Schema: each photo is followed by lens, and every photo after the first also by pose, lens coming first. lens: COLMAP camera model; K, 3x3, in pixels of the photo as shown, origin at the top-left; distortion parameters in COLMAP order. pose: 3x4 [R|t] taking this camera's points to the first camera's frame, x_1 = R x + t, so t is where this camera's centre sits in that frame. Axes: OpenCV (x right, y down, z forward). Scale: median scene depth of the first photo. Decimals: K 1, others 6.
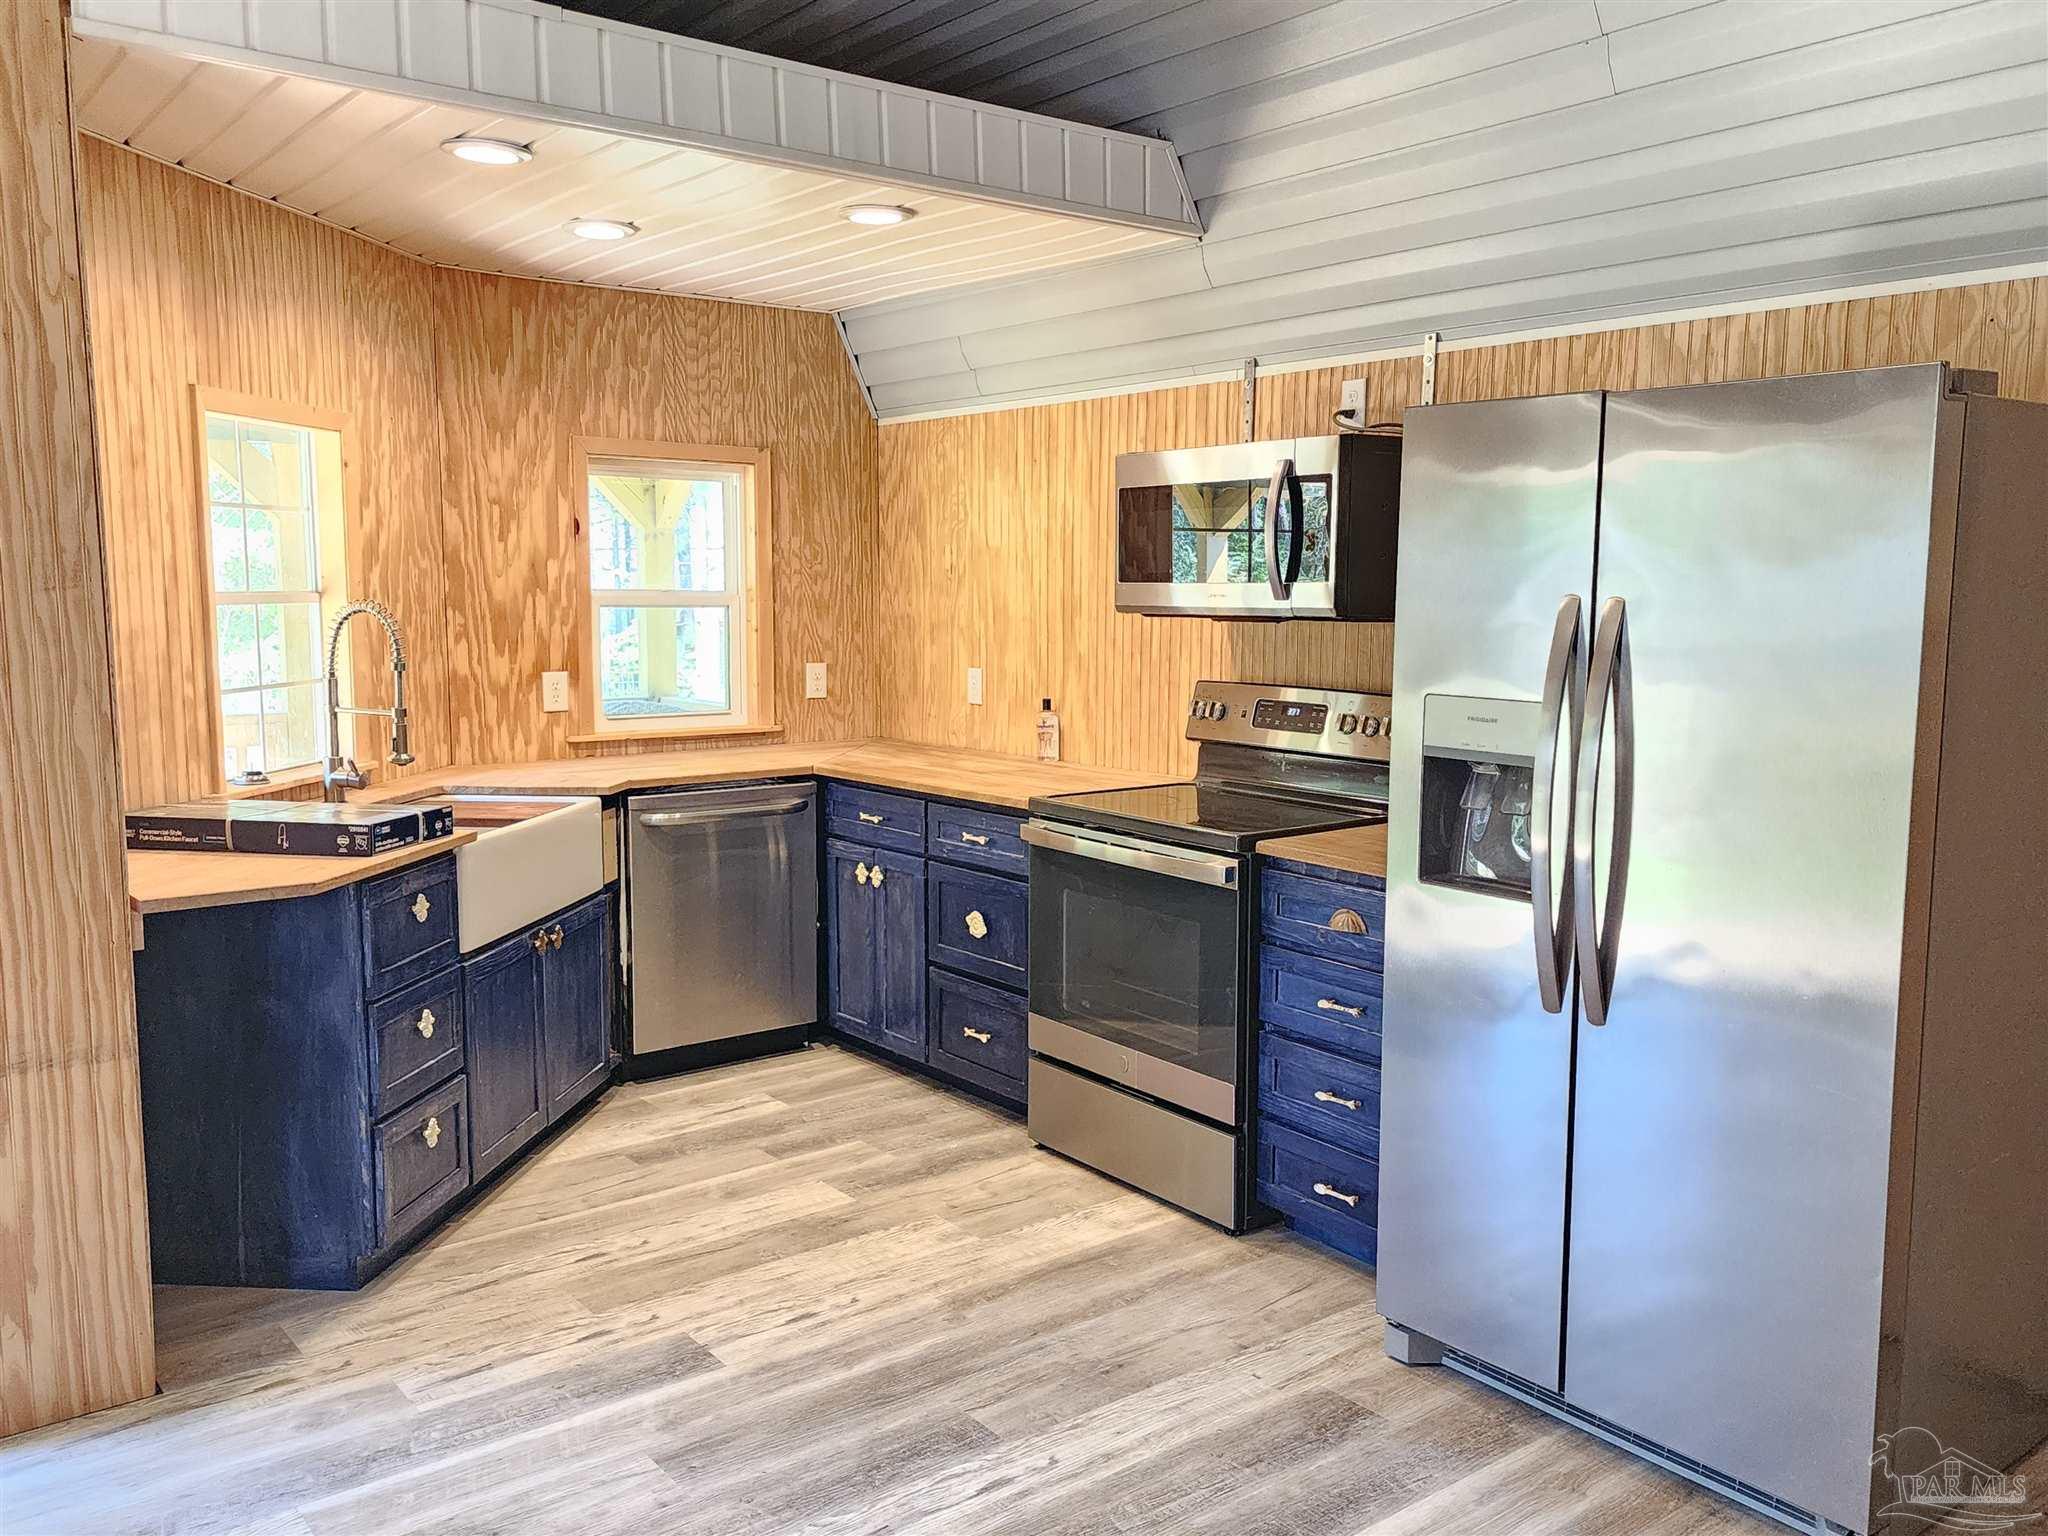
lens RADIAL K [[1663.7, 0, 1024.0], [0, 1663.7, 768.0], [0, 0, 1]] dist [0.059005, -0.059410]
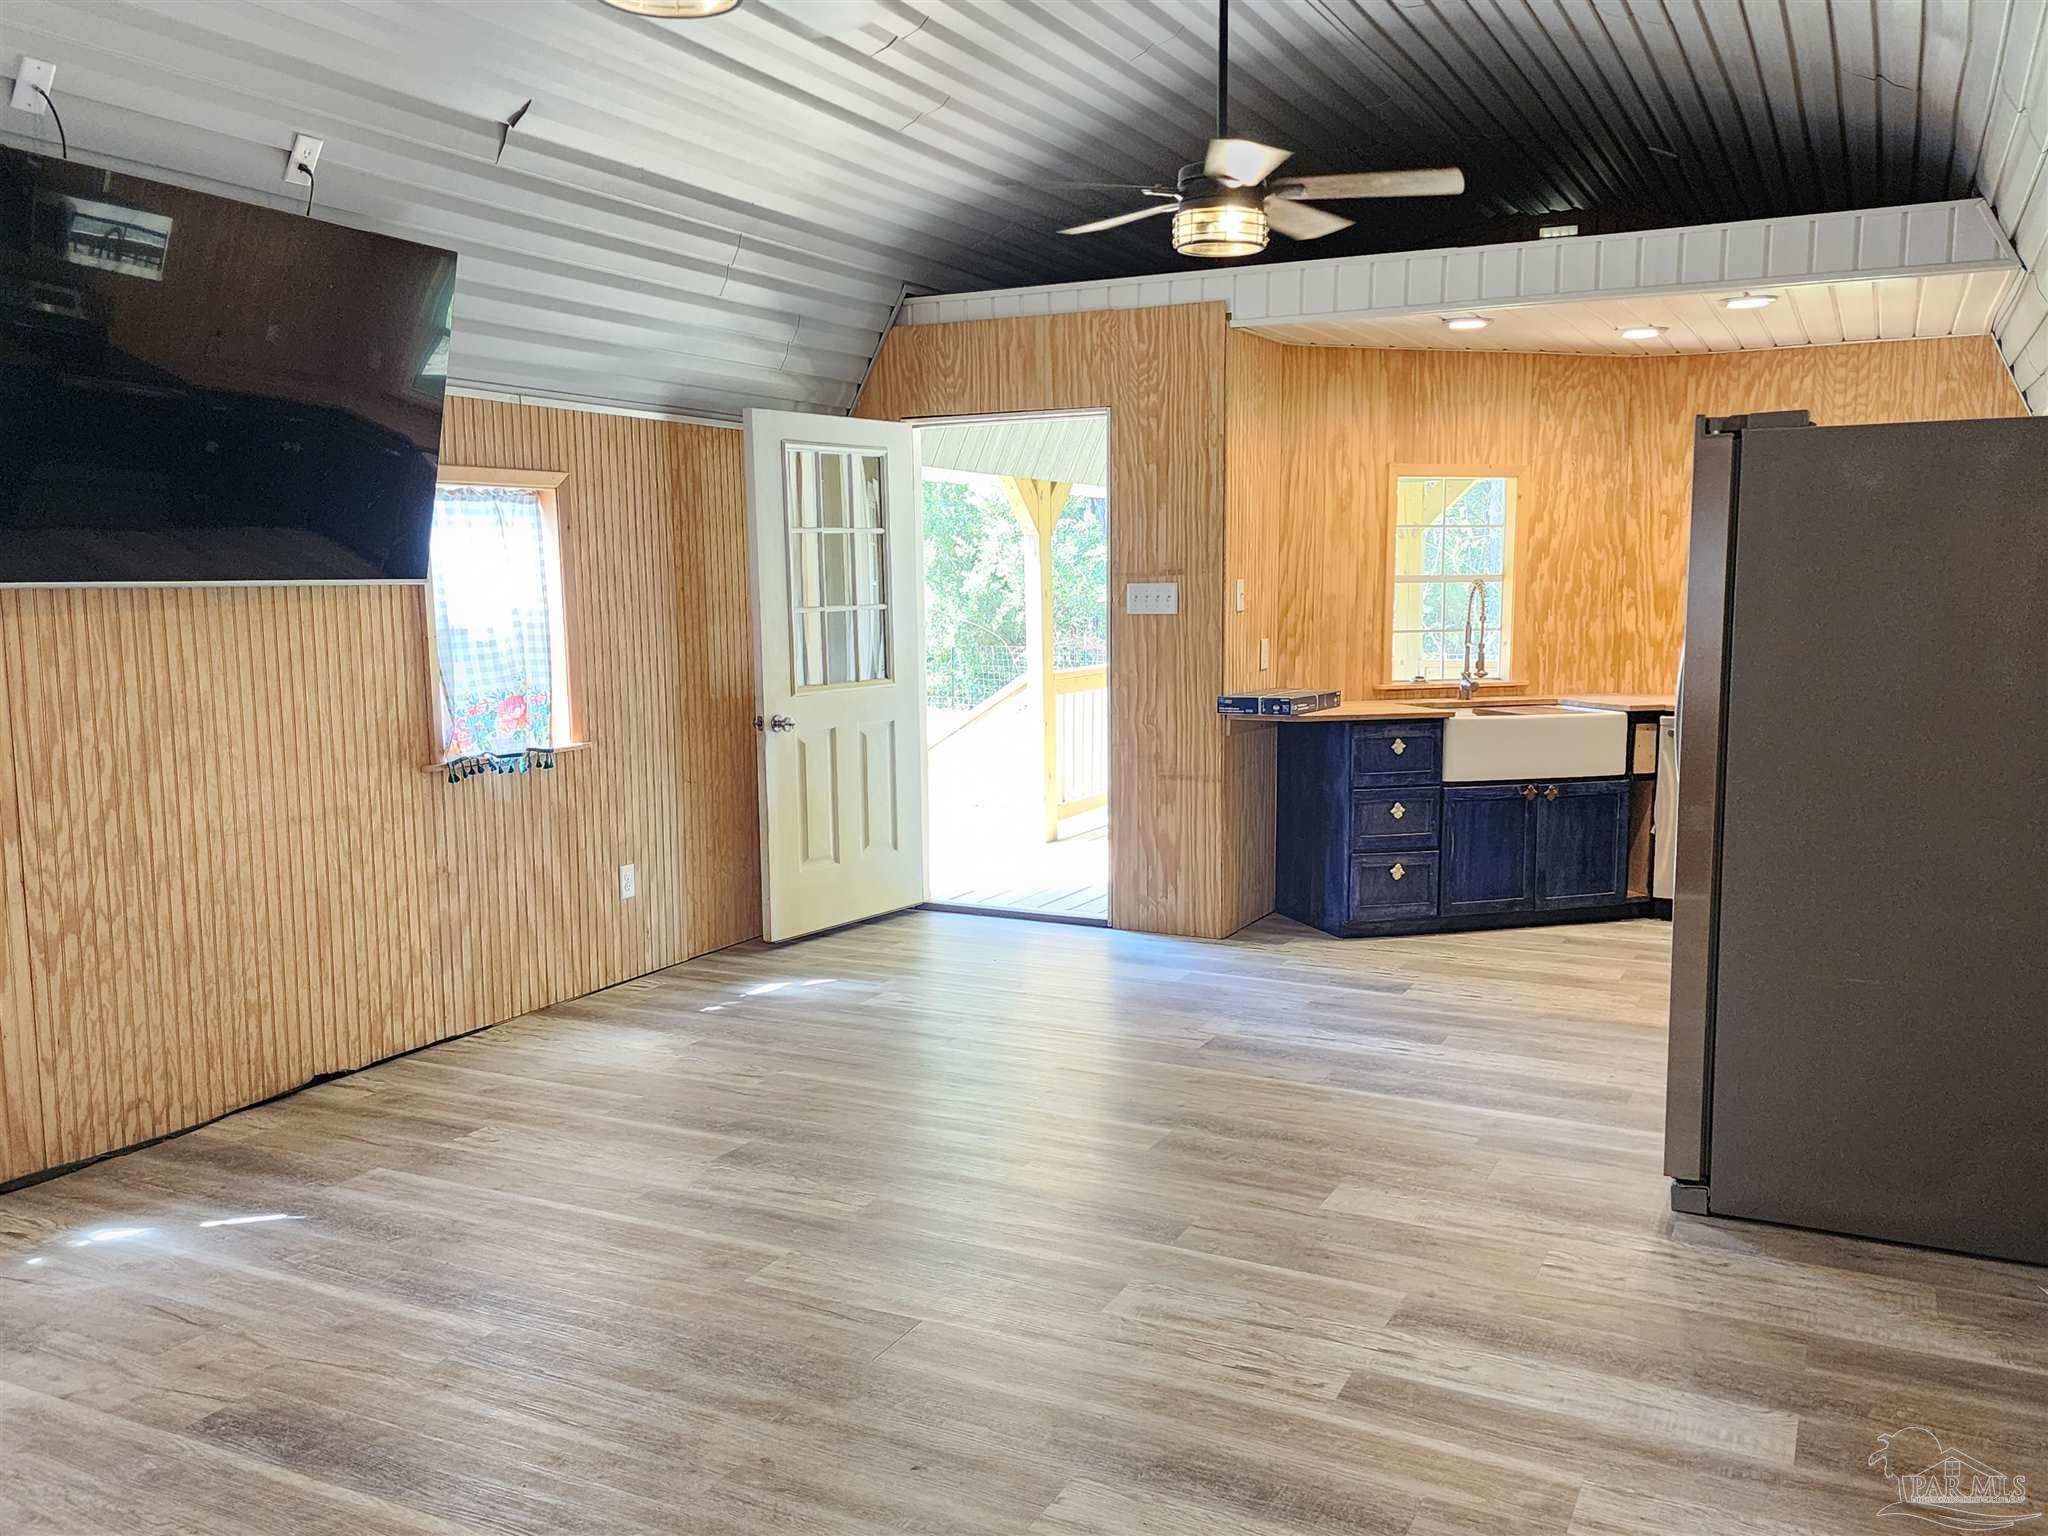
lens RADIAL K [[1663.7, 0, 1024.0], [0, 1663.7, 768.0], [0, 0, 1]] dist [0.059005, -0.059410]
pose [[0.418215, 0.099101, -0.902926, 0.852315], [-0.098641, 0.993107, 0.063311, 0.024531], [0.902976, 0.062588, 0.425108, -0.107764]]
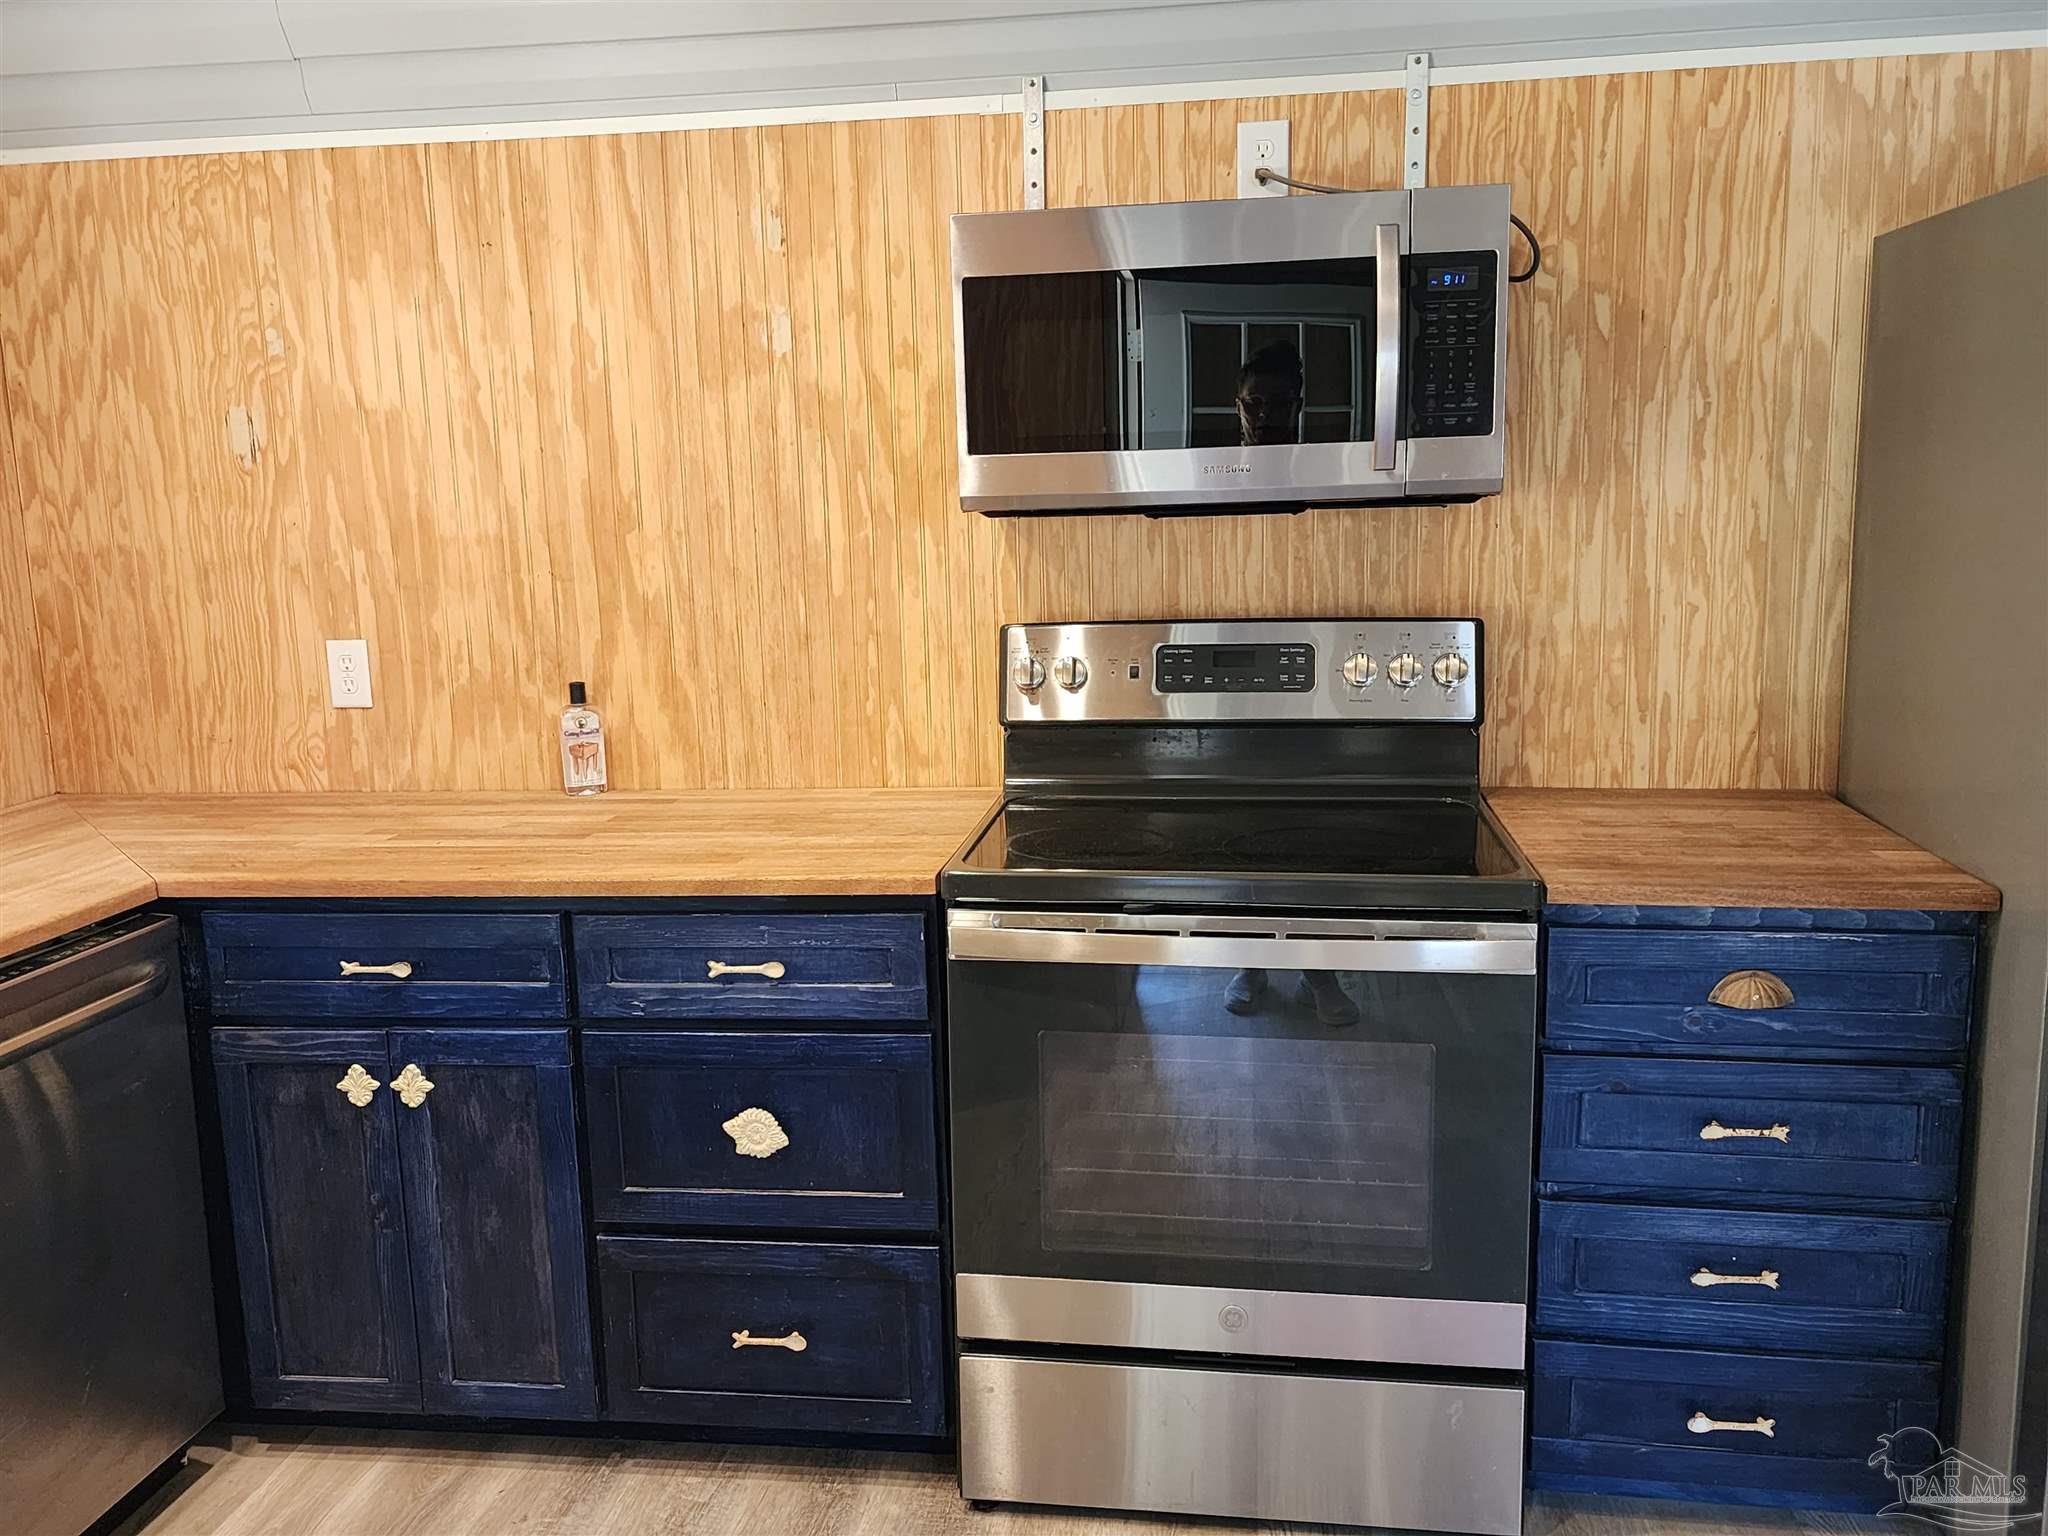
lens RADIAL K [[1693.9, 0, 1027.4], [0, 1693.9, 755.6], [0, 0, 1]] dist [0.041638, -0.007942]
pose [[0.714230, -0.135358, 0.686698, -0.301155], [0.108510, 0.990673, 0.082416, -0.053313], [-0.691449, 0.015649, 0.722256, 0.541654]]
